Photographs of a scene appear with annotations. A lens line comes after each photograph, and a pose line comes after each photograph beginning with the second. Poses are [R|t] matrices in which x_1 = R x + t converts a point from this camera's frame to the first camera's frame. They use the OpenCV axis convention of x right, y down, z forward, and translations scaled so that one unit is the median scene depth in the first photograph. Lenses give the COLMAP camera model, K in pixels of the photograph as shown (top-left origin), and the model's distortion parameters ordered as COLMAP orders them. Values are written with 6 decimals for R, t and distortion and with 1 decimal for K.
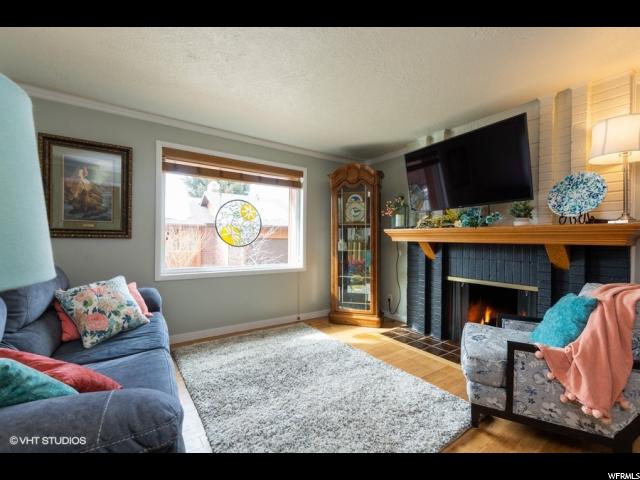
lens RADIAL K [[277.1, 0, 318.3], [0, 277.1, 238.7], [0, 0, 1]] dist [0.004629, -0.000902]
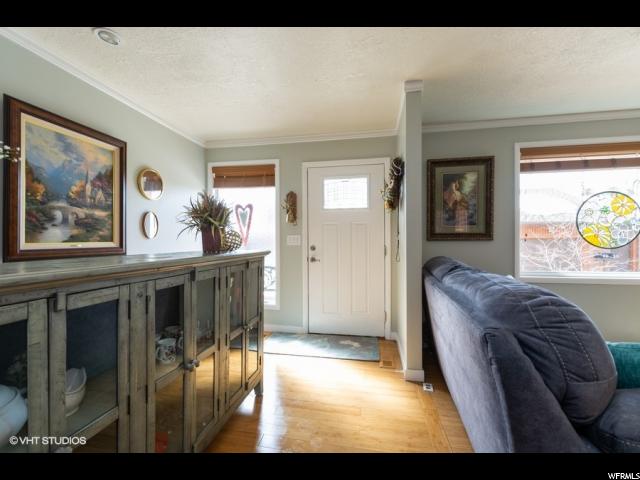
lens RADIAL K [[277.1, 0, 320.1], [0, 277.1, 243.8], [0, 0, 1]] dist [0.004629, -0.000902]
pose [[0.704993, -0.001836, -0.709212, -0.392763], [0.014006, 0.999838, 0.011334, -0.009444], [0.709076, -0.017923, 0.704904, -0.243632]]
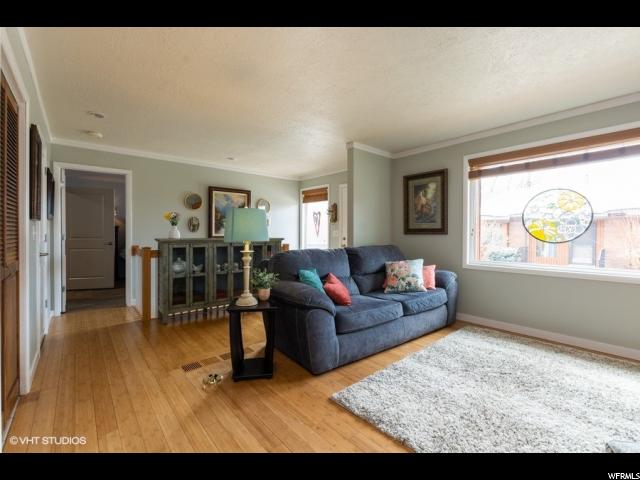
lens RADIAL K [[277.1, 0, 318.6], [0, 277.1, 233.9], [0, 0, 1]] dist [0.004629, -0.000902]
pose [[0.111069, -0.009839, -0.993764, 0.632327], [0.003537, 0.999949, -0.009505, 0.007062], [0.993806, -0.002460, 0.111098, 0.224048]]
